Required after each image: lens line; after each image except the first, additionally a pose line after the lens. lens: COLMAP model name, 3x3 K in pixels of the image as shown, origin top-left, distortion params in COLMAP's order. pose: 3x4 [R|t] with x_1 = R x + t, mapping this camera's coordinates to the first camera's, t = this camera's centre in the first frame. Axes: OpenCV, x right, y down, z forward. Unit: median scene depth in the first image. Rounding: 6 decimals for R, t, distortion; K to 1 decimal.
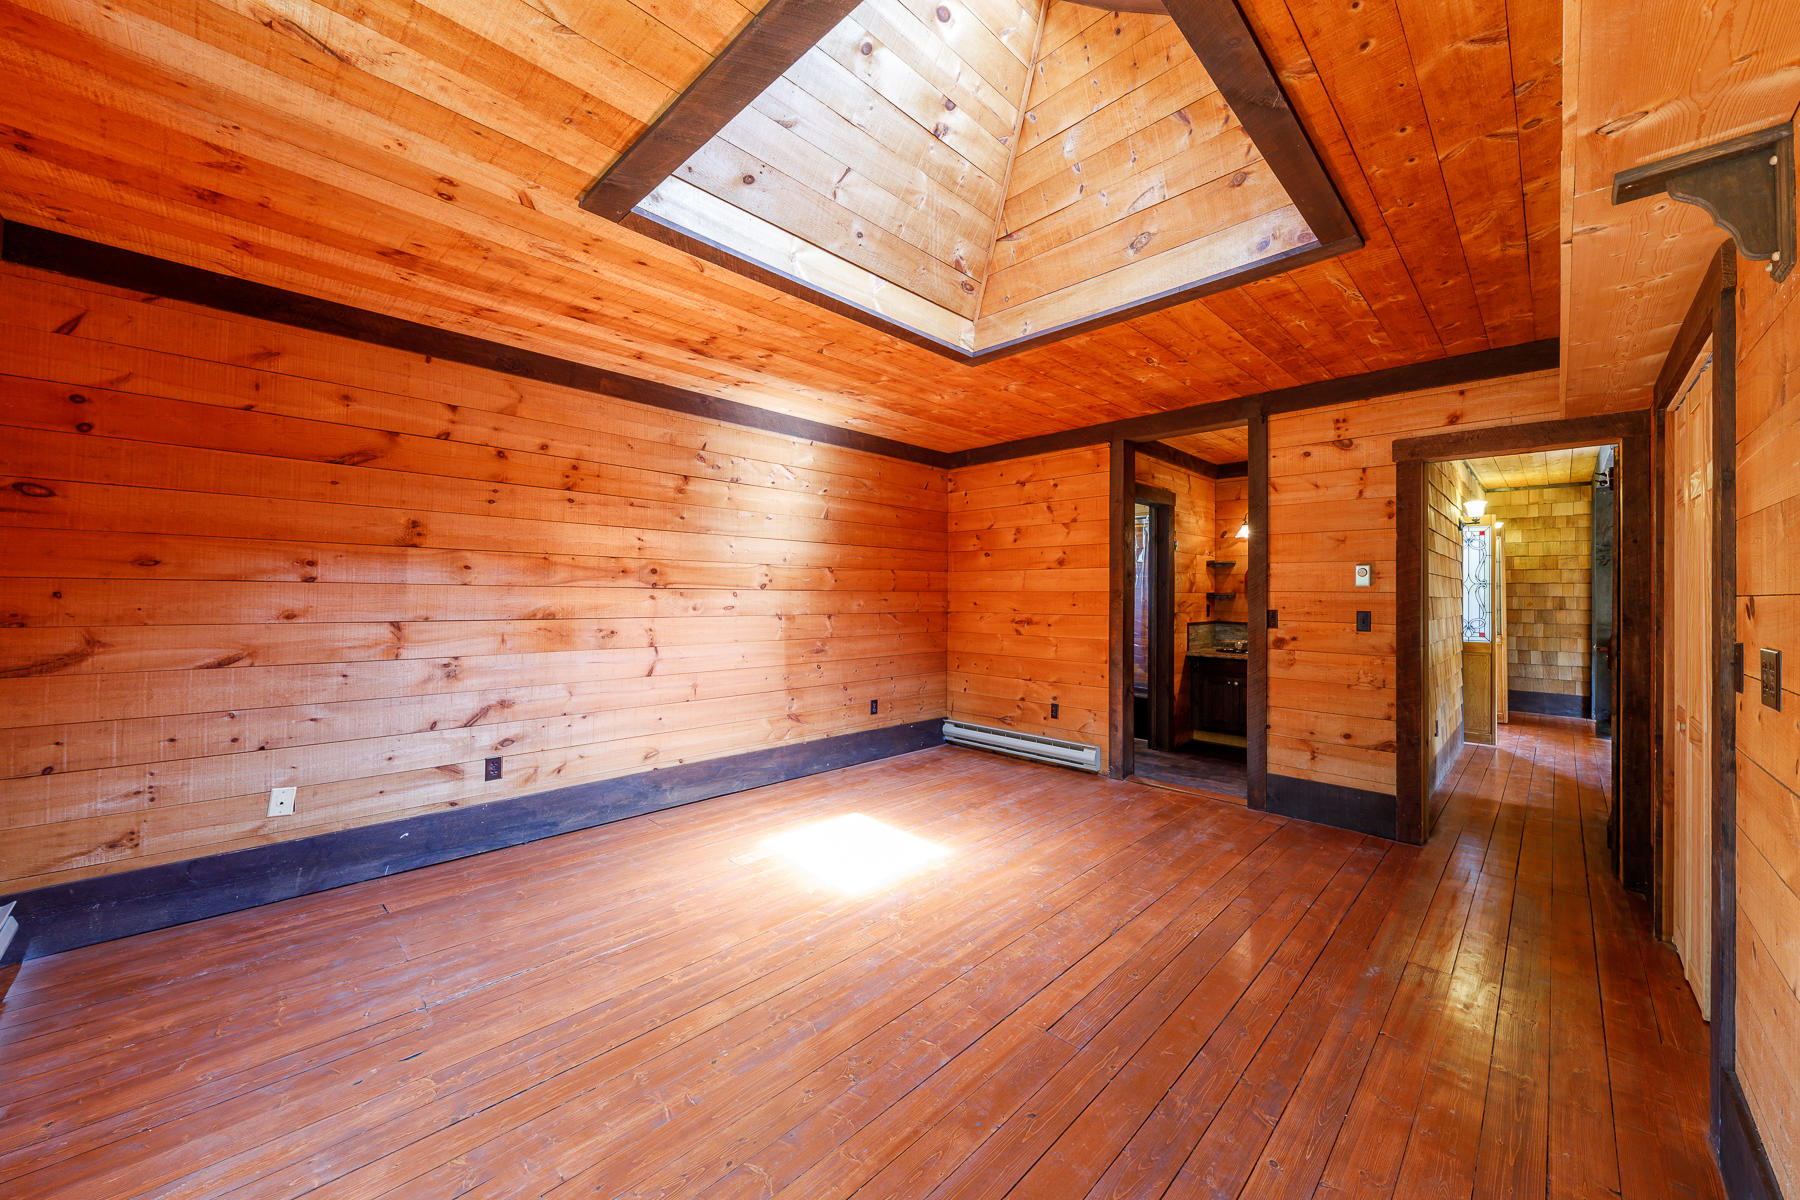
lens RADIAL K [[645.3, 0, 898.9], [0, 645.3, 587.4], [0, 0, 1]] dist [0.001916, 0.000024]
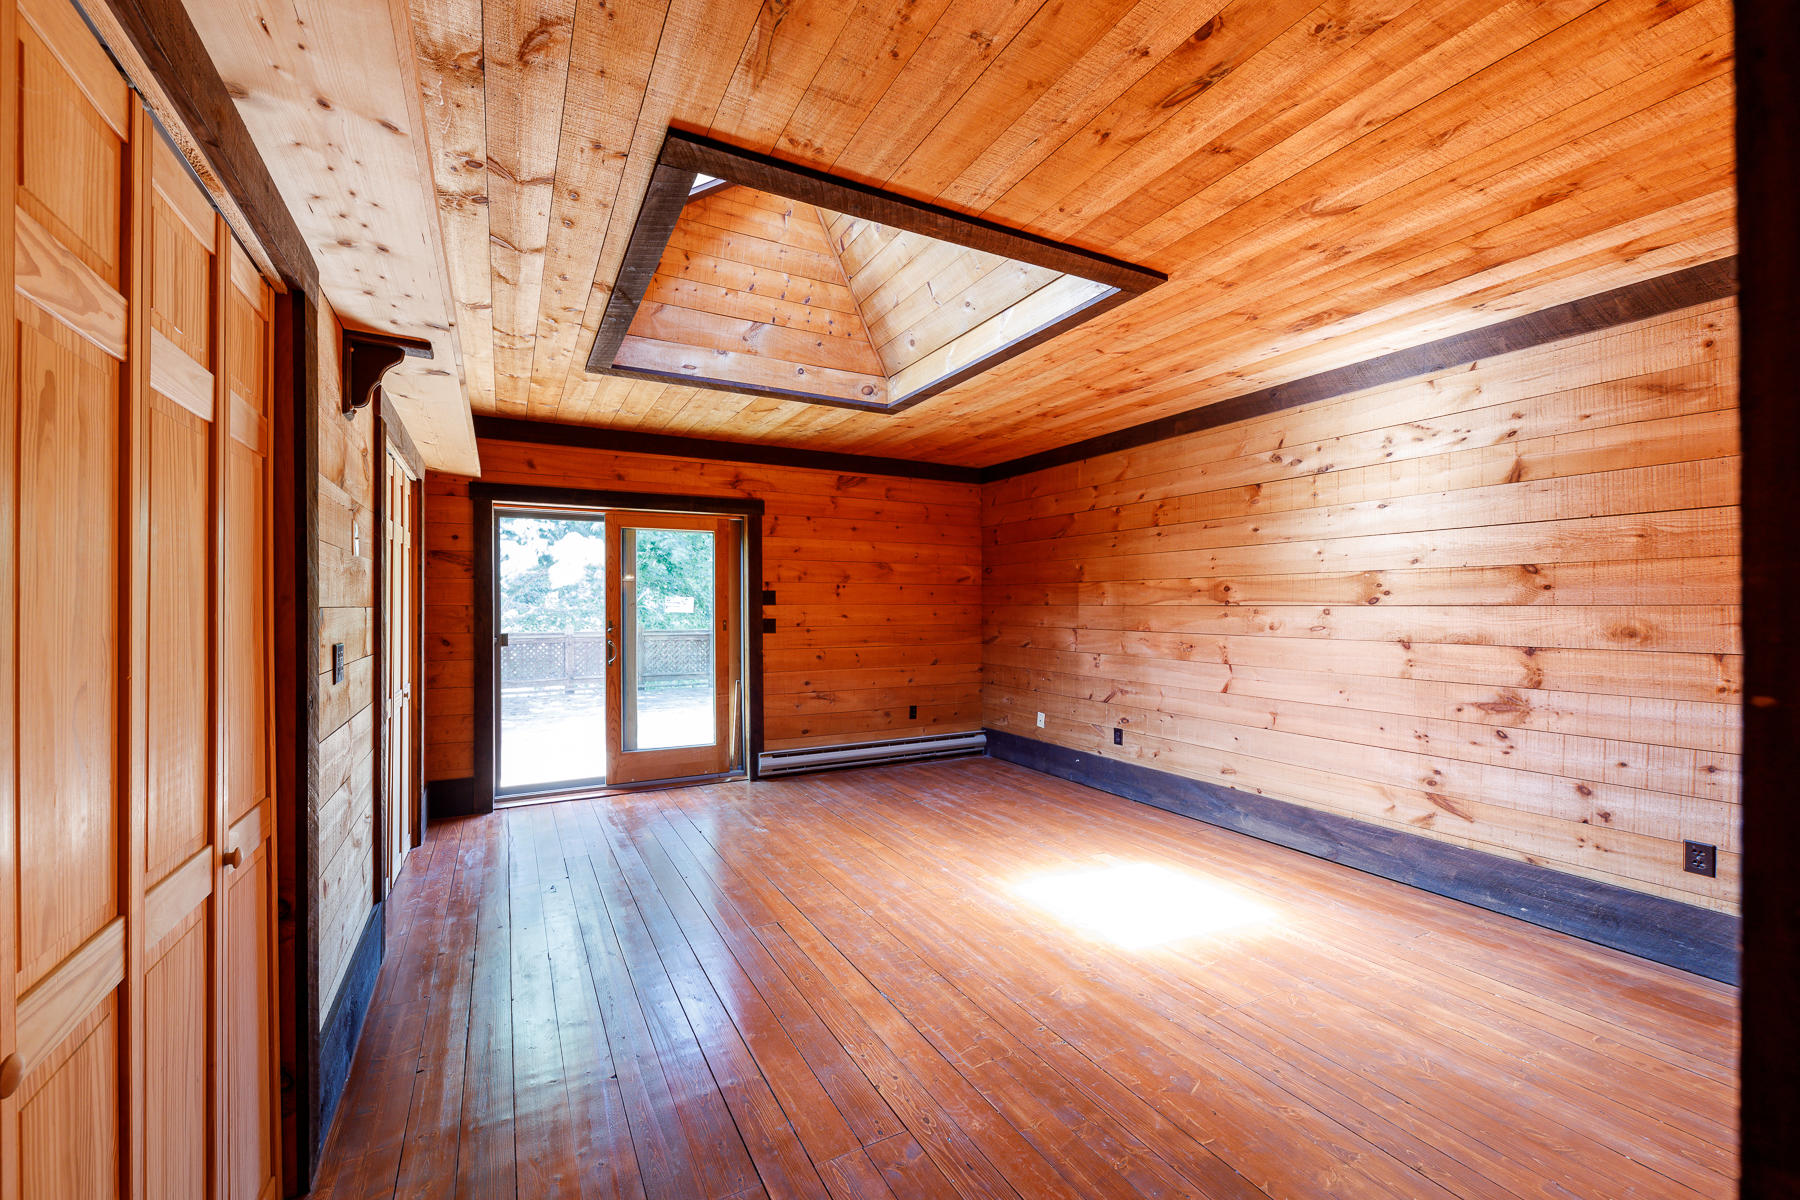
lens RADIAL K [[634.8, 0, 898.4], [0, 634.8, 608.9], [0, 0, 1]] dist [-0.000470, -0.000066]
pose [[-0.223070, -0.006836, -0.974778, 0.826936], [0.006308, 0.999944, -0.008456, 0.013188], [0.974782, -0.008035, -0.223014, 0.858887]]
